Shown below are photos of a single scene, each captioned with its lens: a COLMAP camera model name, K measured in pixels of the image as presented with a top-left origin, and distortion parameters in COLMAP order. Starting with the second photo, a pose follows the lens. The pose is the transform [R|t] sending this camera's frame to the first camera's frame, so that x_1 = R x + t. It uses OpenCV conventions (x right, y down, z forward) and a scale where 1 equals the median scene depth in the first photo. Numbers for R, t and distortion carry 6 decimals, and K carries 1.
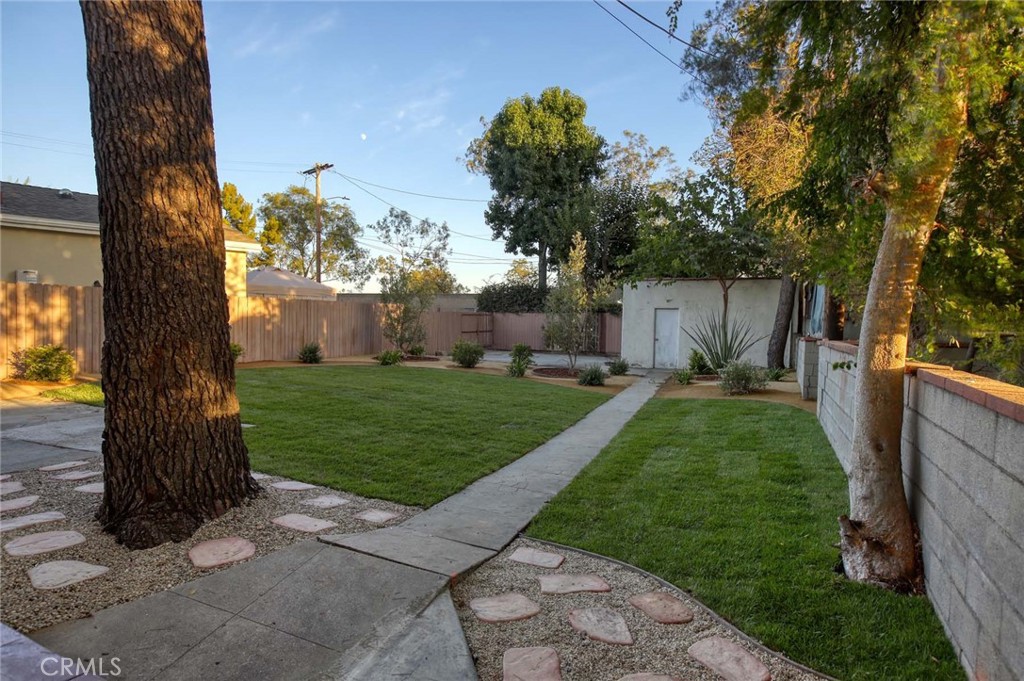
lens RADIAL K [[552.0, 0, 512.0], [0, 552.0, 340.5], [0, 0, 1]] dist [-0.045502, 0.000128]
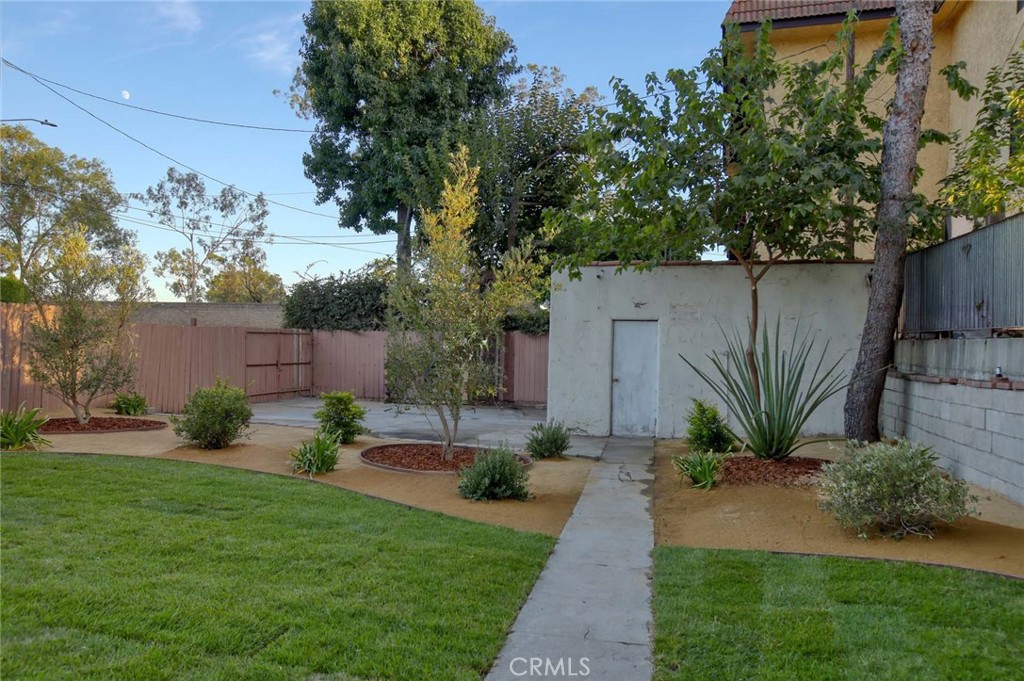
lens RADIAL K [[756.2, 0, 512.0], [0, 756.2, 340.5], [0, 0, 1]] dist [0.004176, 0.001826]
pose [[0.984297, 0.004106, 0.176471, 0.026583], [0.003852, 0.998992, -0.044729, -0.004717], [-0.176477, 0.044706, 0.983289, 0.199953]]
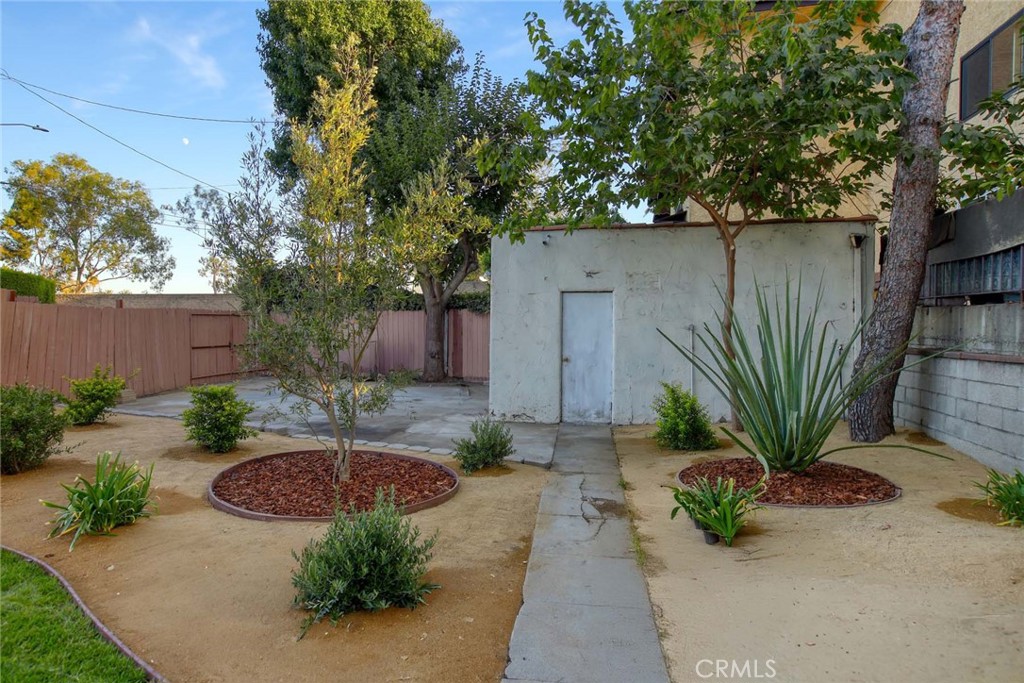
lens RADIAL K [[552.0, 0, 512.0], [0, 552.0, 341.5], [0, 0, 1]] dist [-0.045502, 0.000128]
pose [[0.971352, -0.019307, 0.236858, 0.069662], [0.021745, 0.999734, -0.007686, -0.008912], [-0.236647, 0.012617, 0.971514, 0.353028]]
